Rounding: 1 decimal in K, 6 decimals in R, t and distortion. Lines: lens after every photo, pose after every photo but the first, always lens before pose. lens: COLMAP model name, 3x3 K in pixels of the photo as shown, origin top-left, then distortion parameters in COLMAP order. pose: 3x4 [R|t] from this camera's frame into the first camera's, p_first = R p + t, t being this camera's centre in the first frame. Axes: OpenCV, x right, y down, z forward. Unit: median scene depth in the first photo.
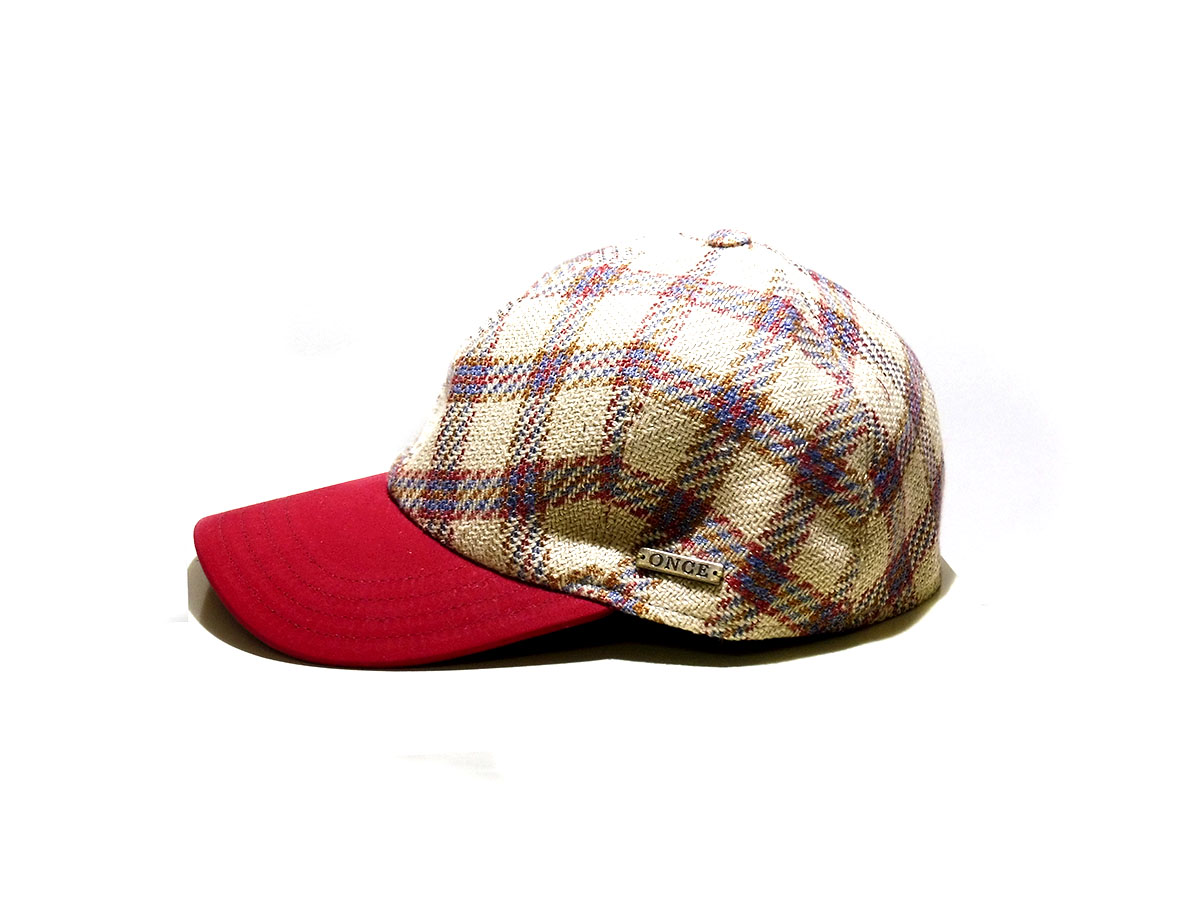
lens RADIAL K [[2540.2, 0, 600.0], [0, 2540.2, 450.0], [0, 0, 1]] dist [0.700831, -16.969980]
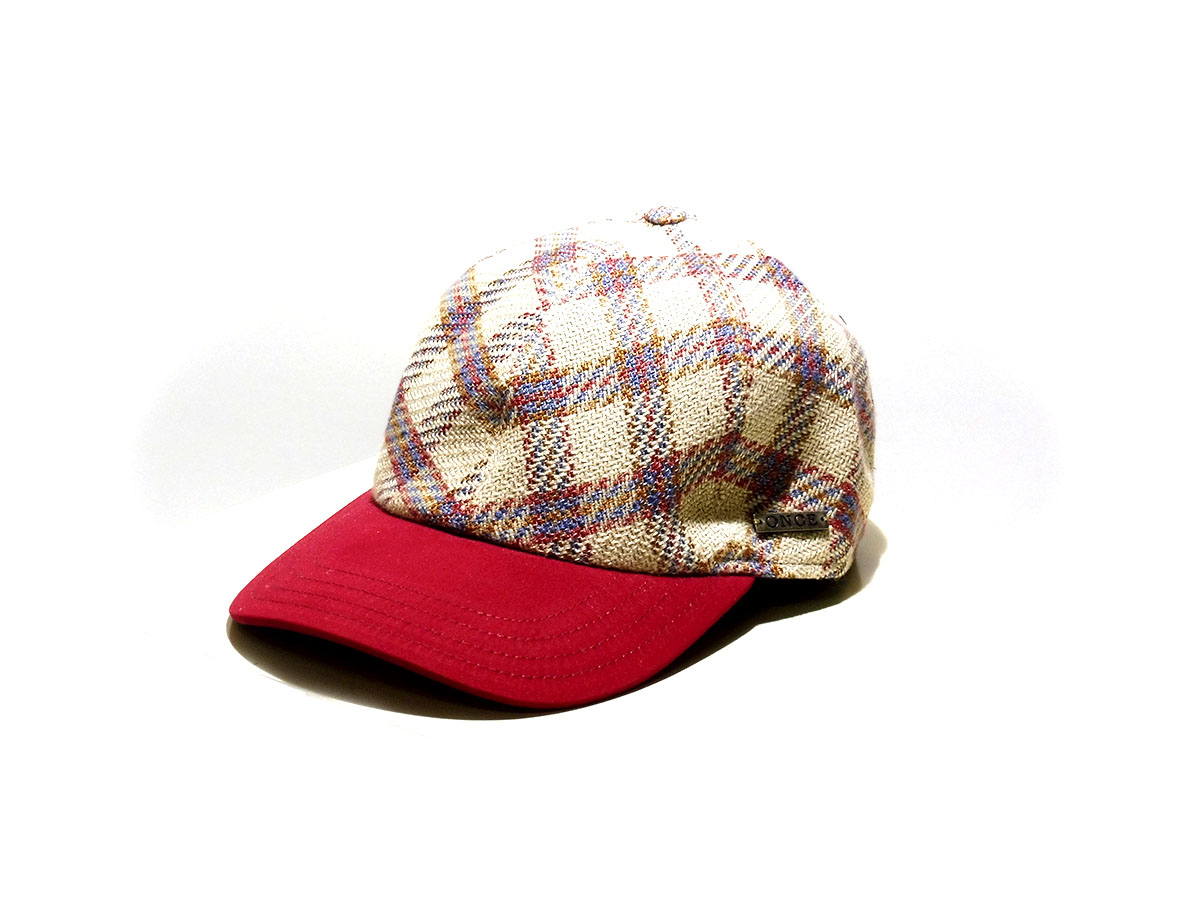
lens RADIAL K [[2540.2, 0, 600.0], [0, 2540.2, 450.0], [0, 0, 1]] dist [0.700831, -16.969980]
pose [[0.720373, -0.218288, 0.658341, -0.709506], [0.210019, 0.973273, 0.092903, -0.097101], [-0.661025, 0.071340, 0.746965, 0.264624]]
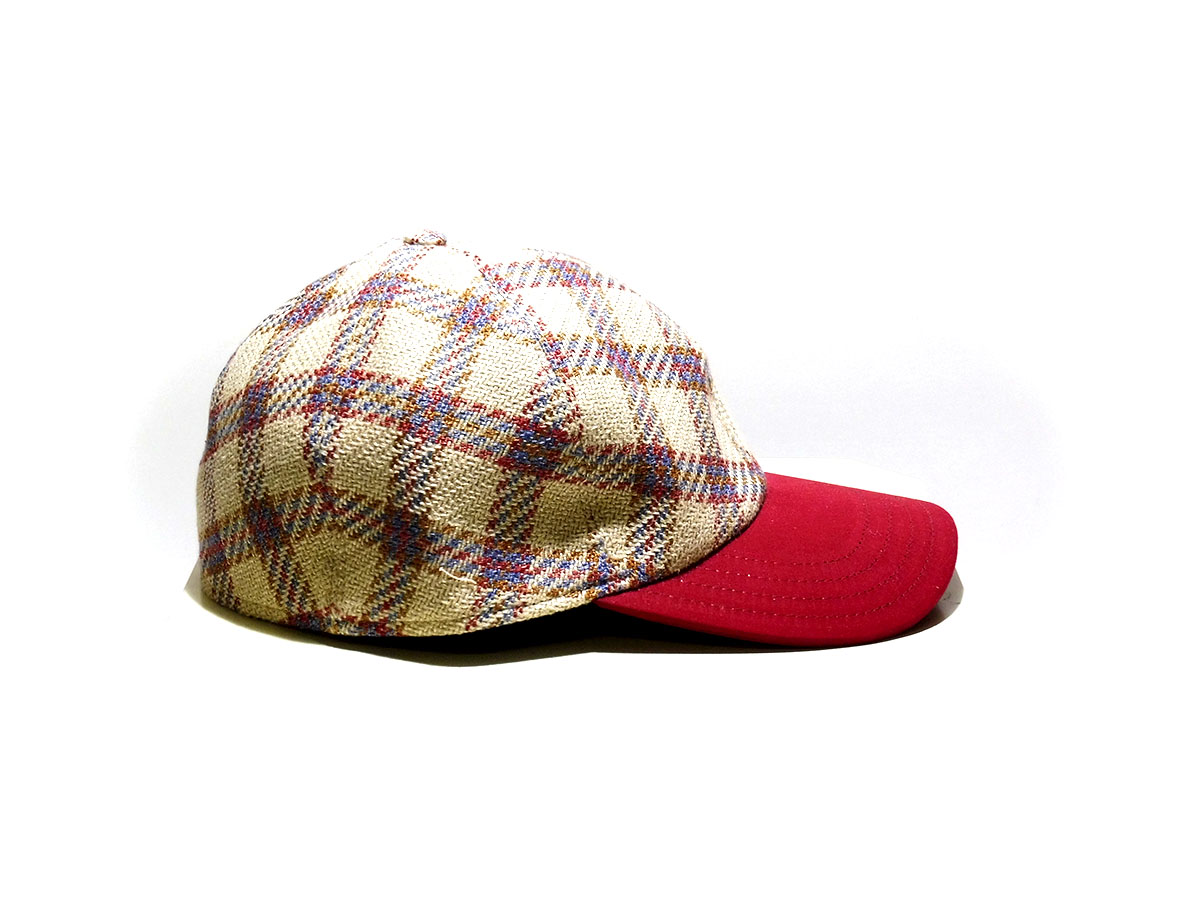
lens RADIAL K [[2540.2, 0, 600.0], [0, 2540.2, 450.0], [0, 0, 1]] dist [0.700831, -16.969980]
pose [[-0.985703, -0.077898, 0.149405, -0.179329], [0.024399, 0.811374, 0.584018, -0.625829], [-0.166717, 0.579313, -0.797873, 1.929204]]
